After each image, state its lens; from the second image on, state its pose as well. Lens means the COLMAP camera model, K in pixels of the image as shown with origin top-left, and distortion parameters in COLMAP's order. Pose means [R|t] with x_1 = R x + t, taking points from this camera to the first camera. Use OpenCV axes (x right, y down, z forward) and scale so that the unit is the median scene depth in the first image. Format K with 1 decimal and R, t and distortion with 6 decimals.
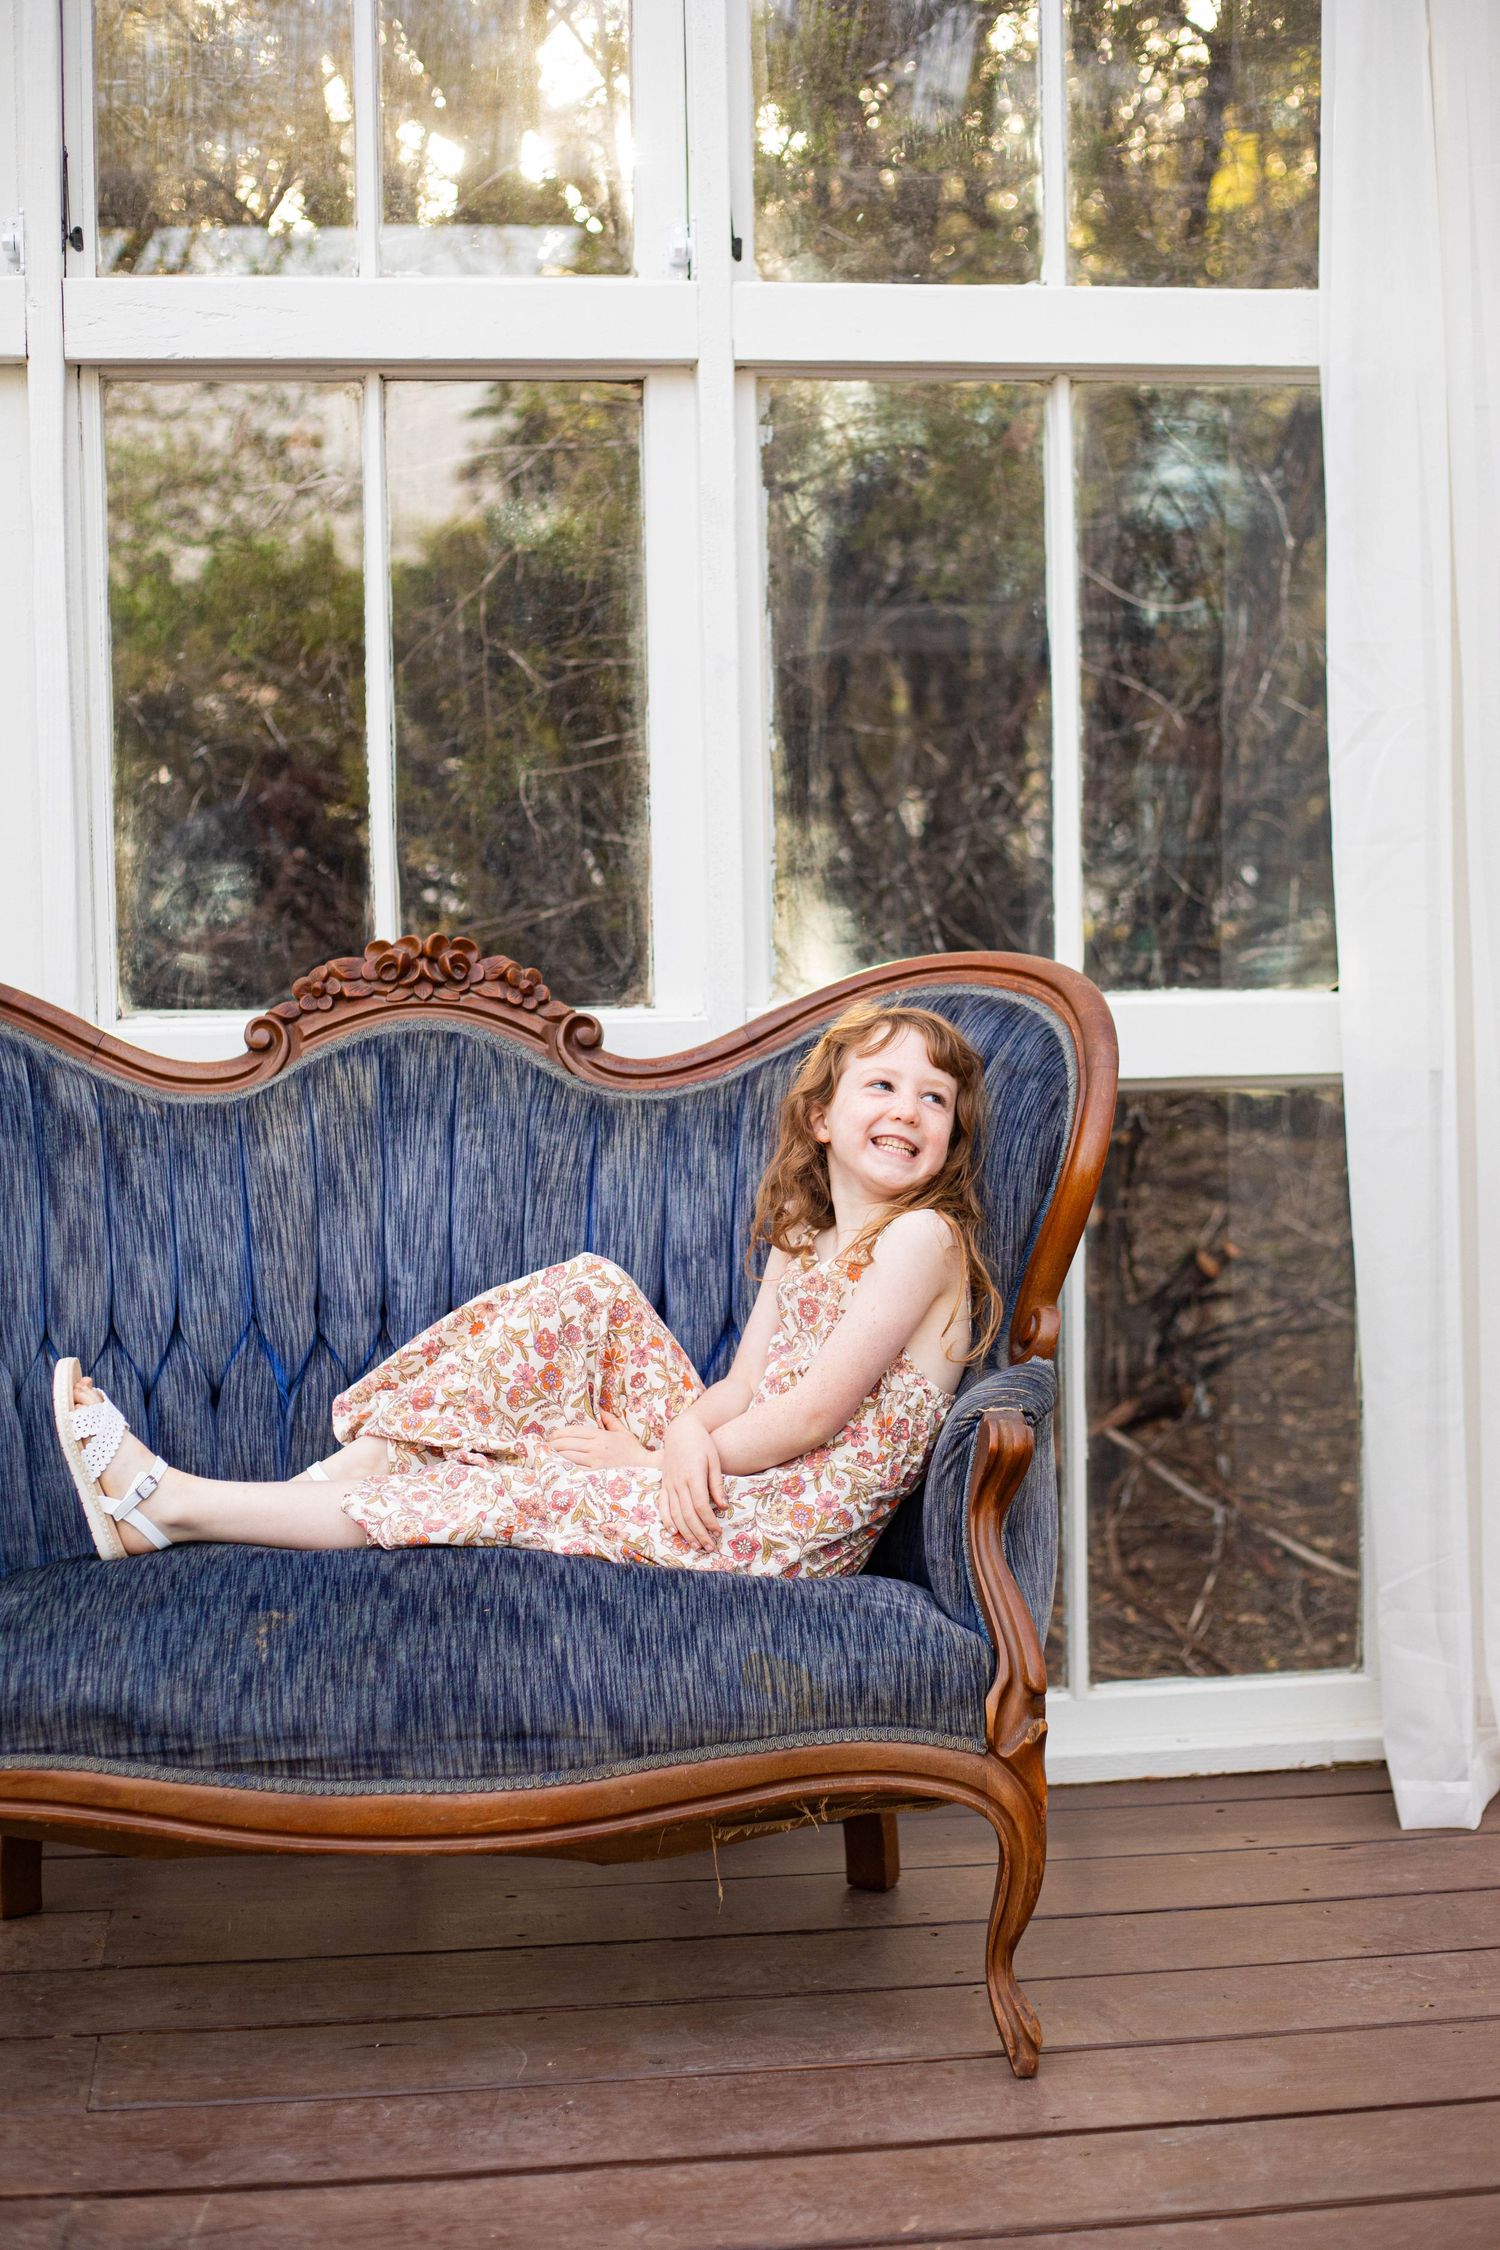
lens RADIAL K [[3308.7, 0, 750.0], [0, 3308.7, 1125.0], [0, 0, 1]] dist [-0.060667, -0.226026]
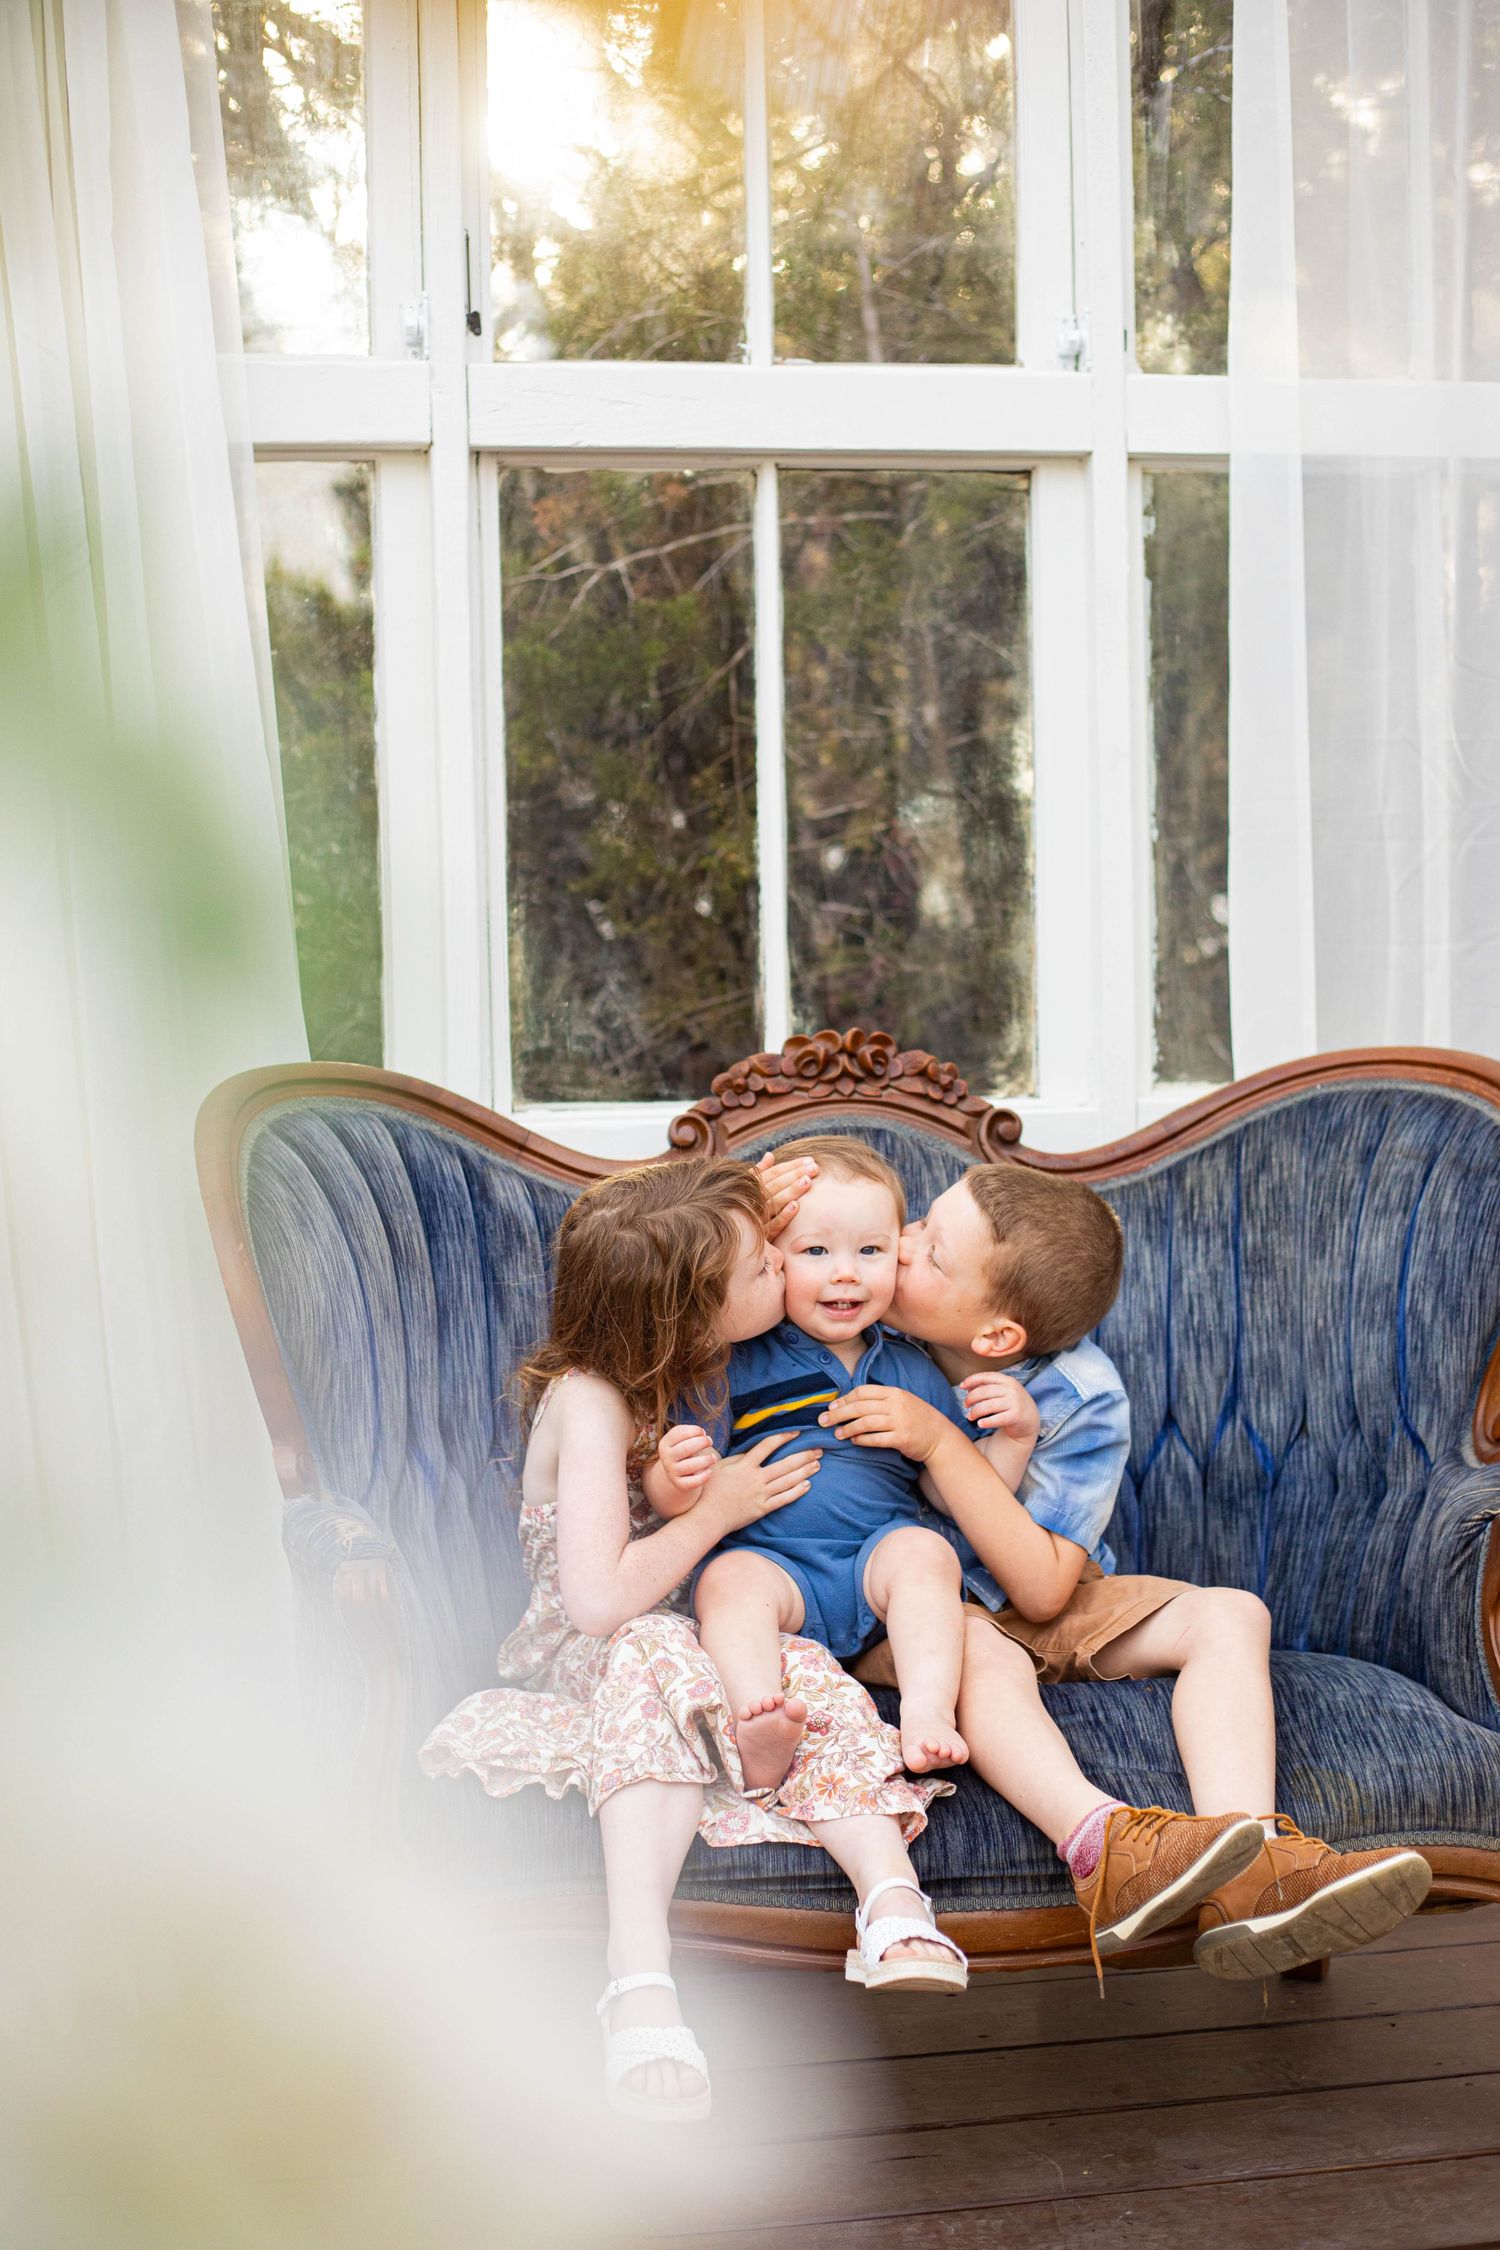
lens RADIAL K [[3308.7, 0, 750.0], [0, 3308.7, 1125.0], [0, 0, 1]] dist [-0.060667, -0.226026]
pose [[0.998849, -0.005502, 0.047639, -0.178975], [0.005749, 0.999971, -0.005041, -0.024669], [-0.047610, 0.005310, 0.998852, 0.005778]]
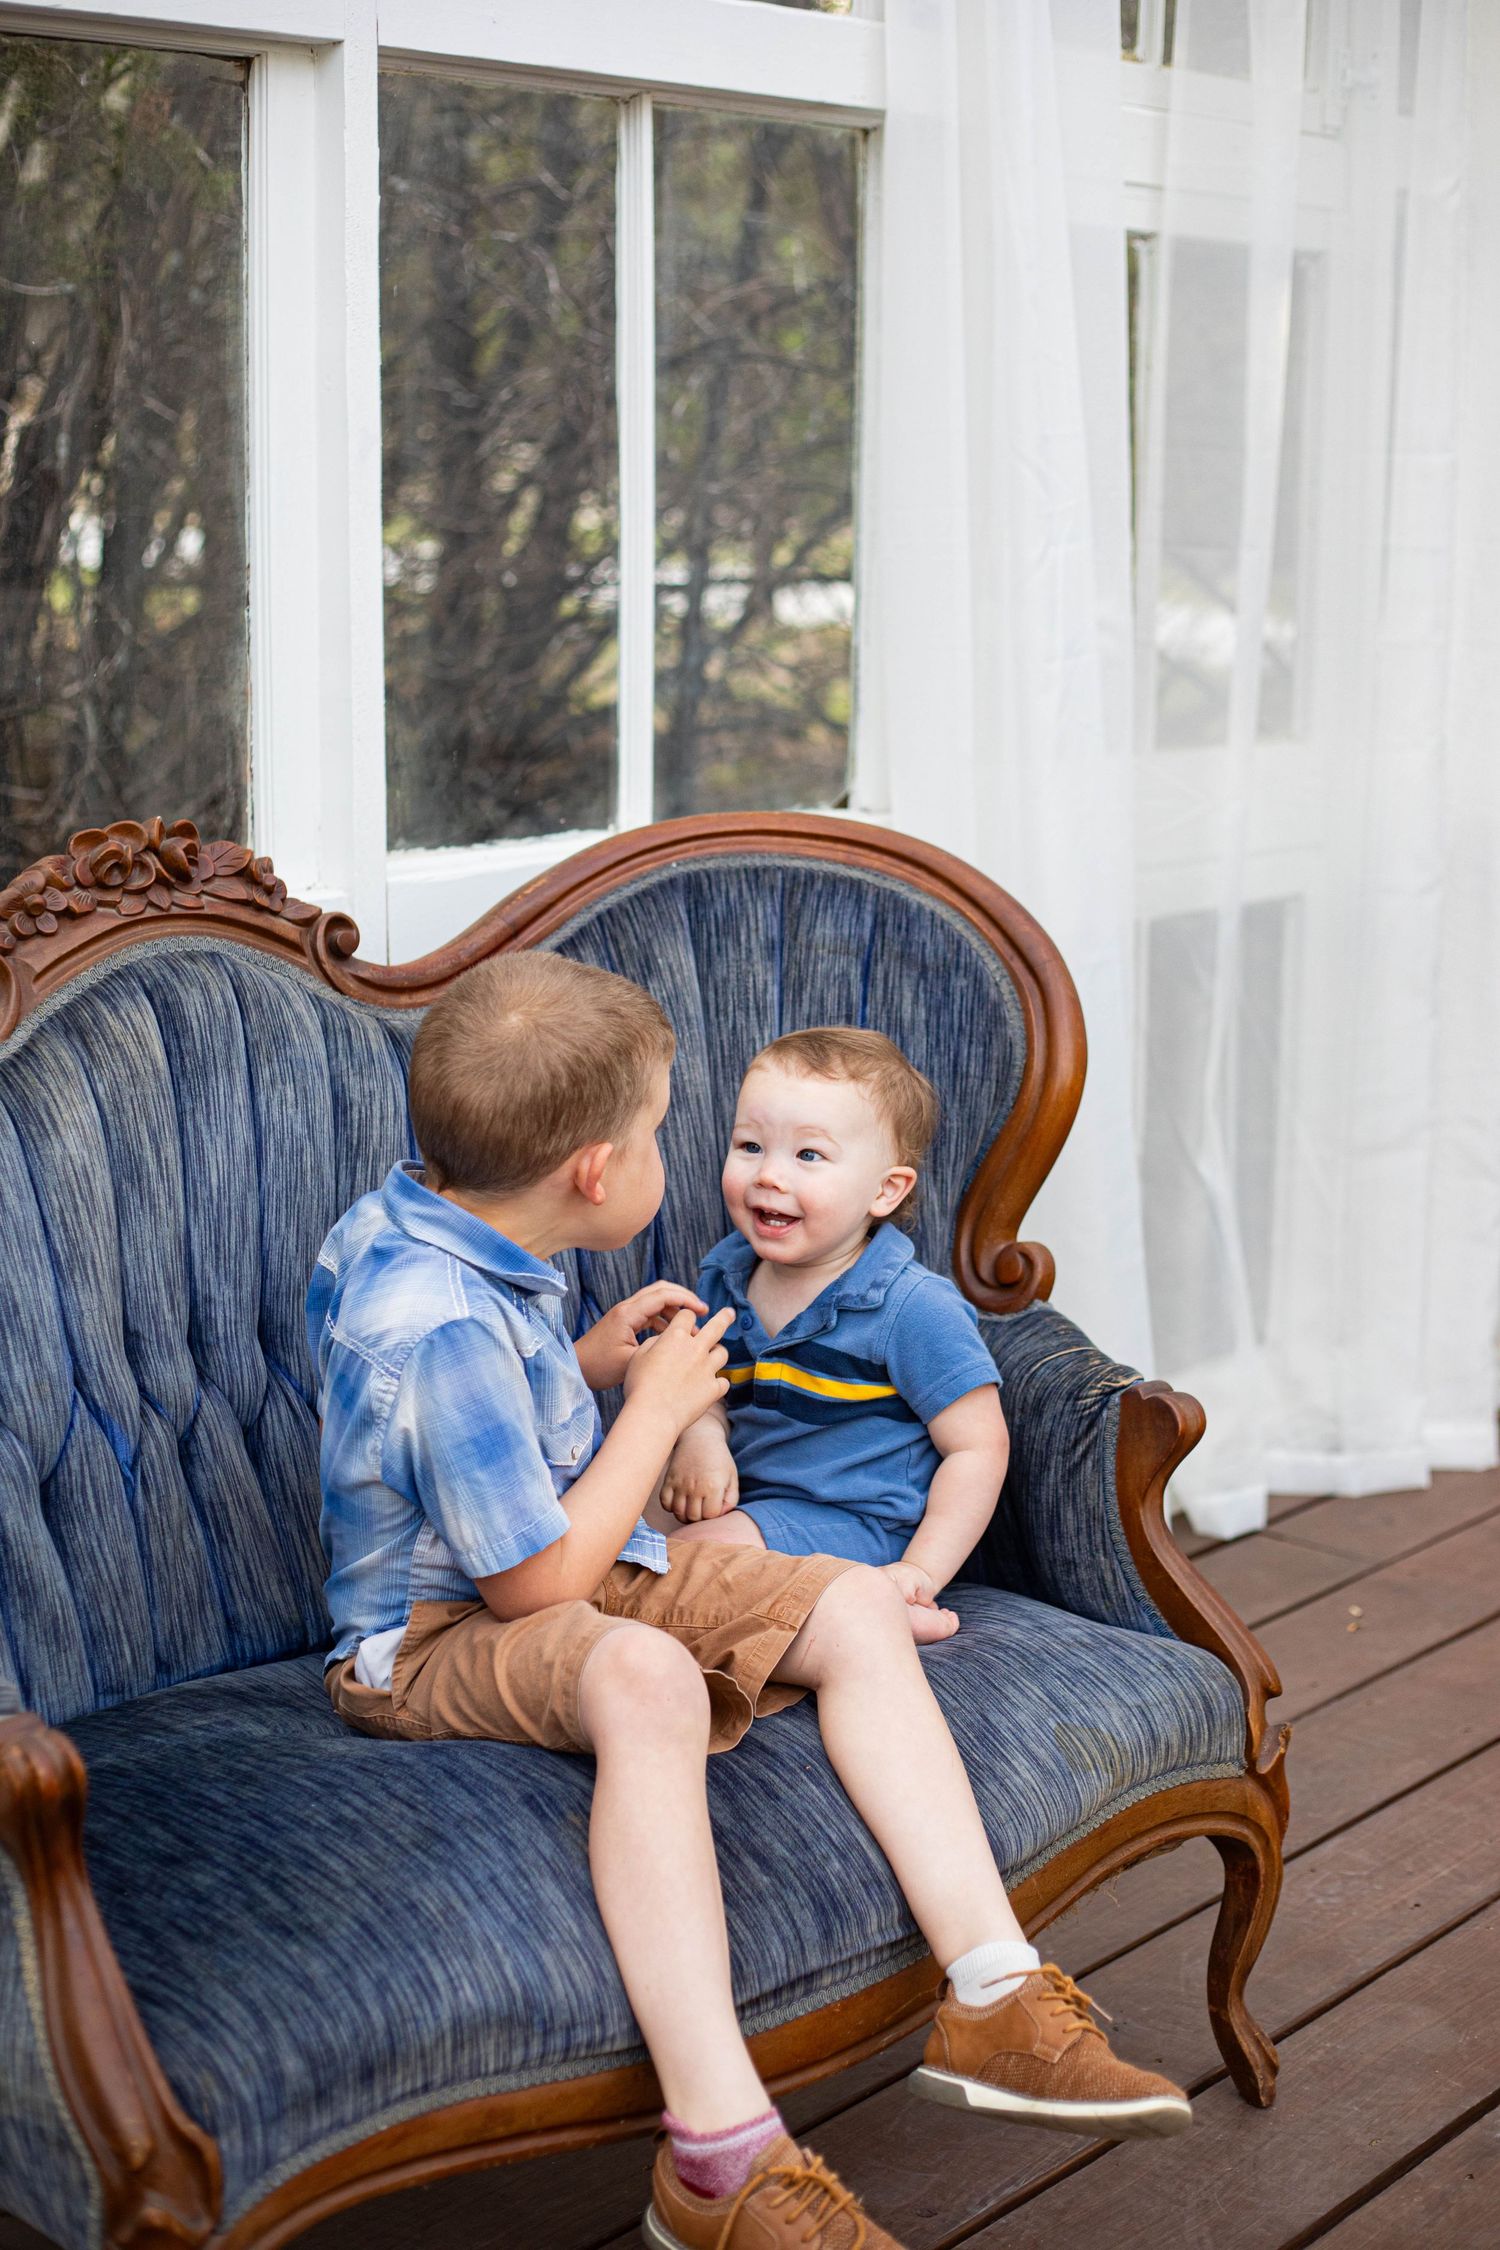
lens RADIAL K [[3306.6, 0, 750.0], [0, 3306.6, 1125.0], [0, 0, 1]] dist [-0.126234, -0.008512]
pose [[0.757124, -0.106578, 0.644518, -0.486272], [0.023755, 0.990441, 0.135876, -0.088537], [-0.652839, -0.087565, 0.752419, 0.368957]]
